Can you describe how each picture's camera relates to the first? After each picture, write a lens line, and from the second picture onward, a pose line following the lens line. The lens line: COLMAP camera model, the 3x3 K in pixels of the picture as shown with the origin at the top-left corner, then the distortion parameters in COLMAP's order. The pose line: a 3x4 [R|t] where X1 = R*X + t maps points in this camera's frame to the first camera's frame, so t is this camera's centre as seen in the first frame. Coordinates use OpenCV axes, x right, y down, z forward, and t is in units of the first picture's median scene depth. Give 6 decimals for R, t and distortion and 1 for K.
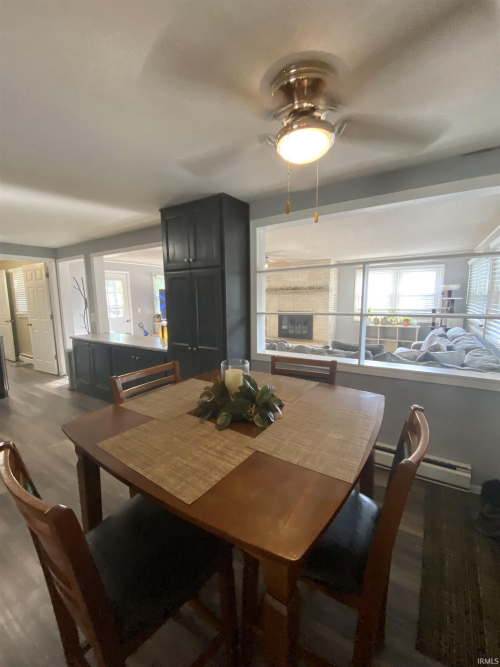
lens RADIAL K [[270.9, 0, 250.0], [0, 270.9, 333.5], [0, 0, 1]] dist [0.035191, -0.028960]
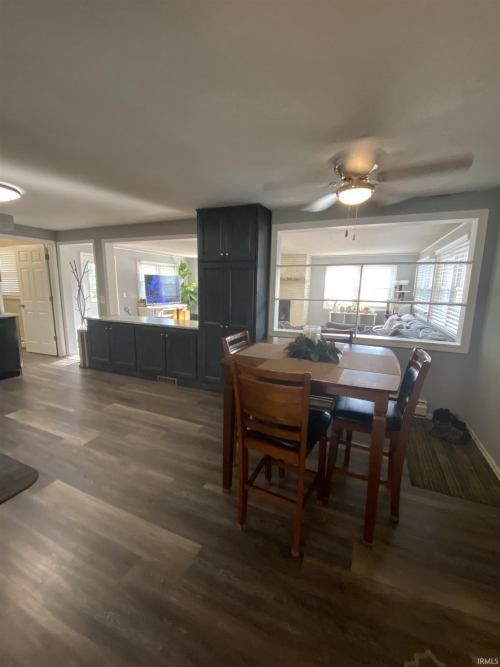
lens RADIAL K [[270.9, 0, 250.0], [0, 270.9, 333.5], [0, 0, 1]] dist [0.035191, -0.028960]
pose [[0.986543, 0.003028, 0.163473, -0.177274], [-0.009919, 0.999095, 0.041356, 0.021282], [-0.163200, -0.042421, 0.985681, -0.141919]]
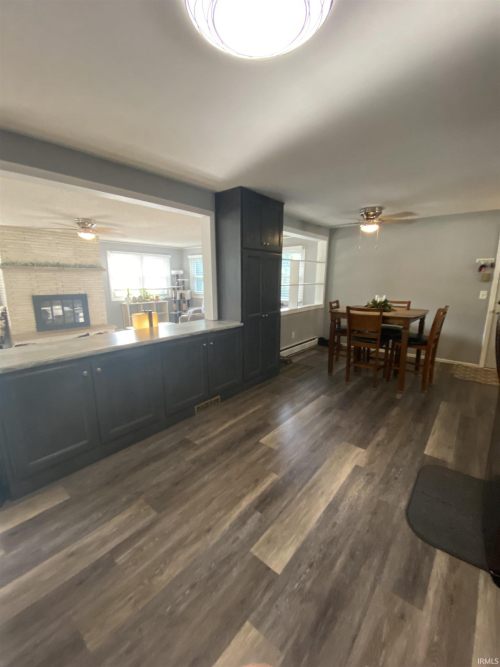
lens RADIAL K [[270.9, 0, 250.0], [0, 270.9, 333.5], [0, 0, 1]] dist [0.035191, -0.028960]
pose [[0.120092, -0.182094, 0.975920, -0.877233], [0.128686, 0.977596, 0.166571, -0.048798], [-0.984387, 0.105583, 0.140834, 0.541456]]
